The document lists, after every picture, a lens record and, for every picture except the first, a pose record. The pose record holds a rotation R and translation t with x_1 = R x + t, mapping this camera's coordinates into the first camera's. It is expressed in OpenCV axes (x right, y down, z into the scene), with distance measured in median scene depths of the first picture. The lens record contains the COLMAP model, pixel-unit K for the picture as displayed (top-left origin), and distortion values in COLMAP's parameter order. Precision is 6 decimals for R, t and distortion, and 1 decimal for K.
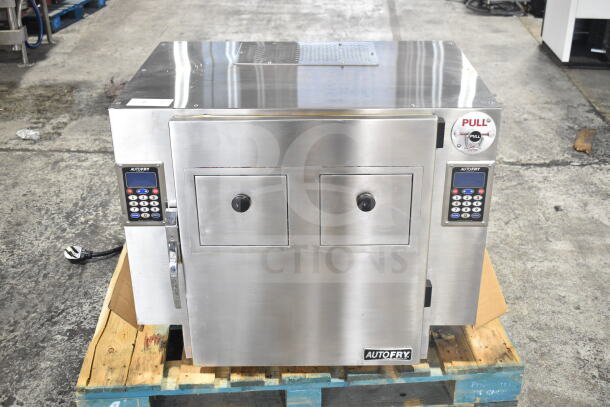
lens RADIAL K [[742.8, 0, 305.0], [0, 742.8, 203.5], [0, 0, 1]] dist [-0.007387, -0.011509]
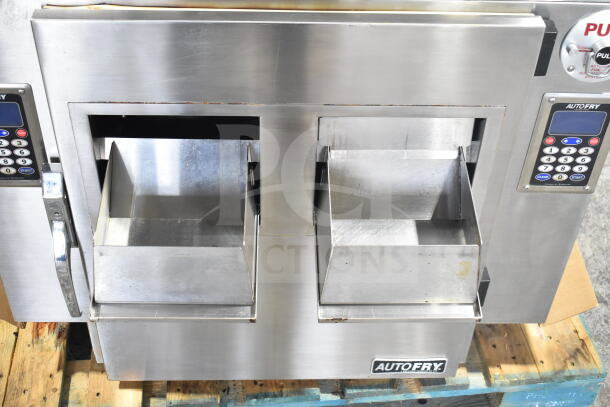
lens RADIAL K [[819.1, 0, 305.0], [0, 819.1, 203.5], [0, 0, 1]] dist [-0.014266, 0.001651]
pose [[0.998345, 0.007142, 0.057070, -0.021225], [-0.021516, 0.966588, 0.255431, -0.114171], [-0.053339, -0.256236, 0.965141, 0.344338]]
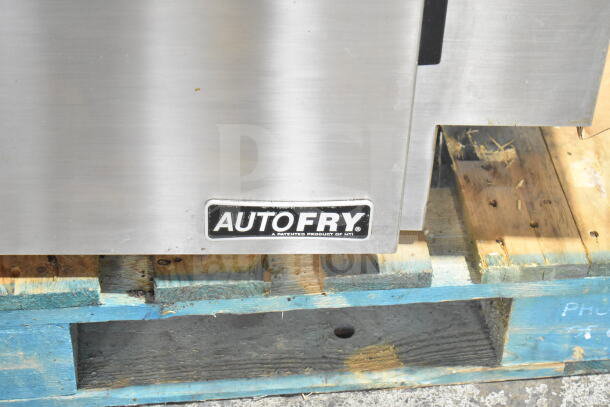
lens RADIAL K [[1433.6, 0, 305.0], [0, 1433.6, 203.5], [0, 0, 1]] dist [-0.017337, -0.204296]
pose [[0.998170, 0.006199, 0.060145, 0.082486], [-0.021483, 0.966182, 0.256963, 0.050309], [-0.056518, -0.257785, 0.964548, 0.449307]]
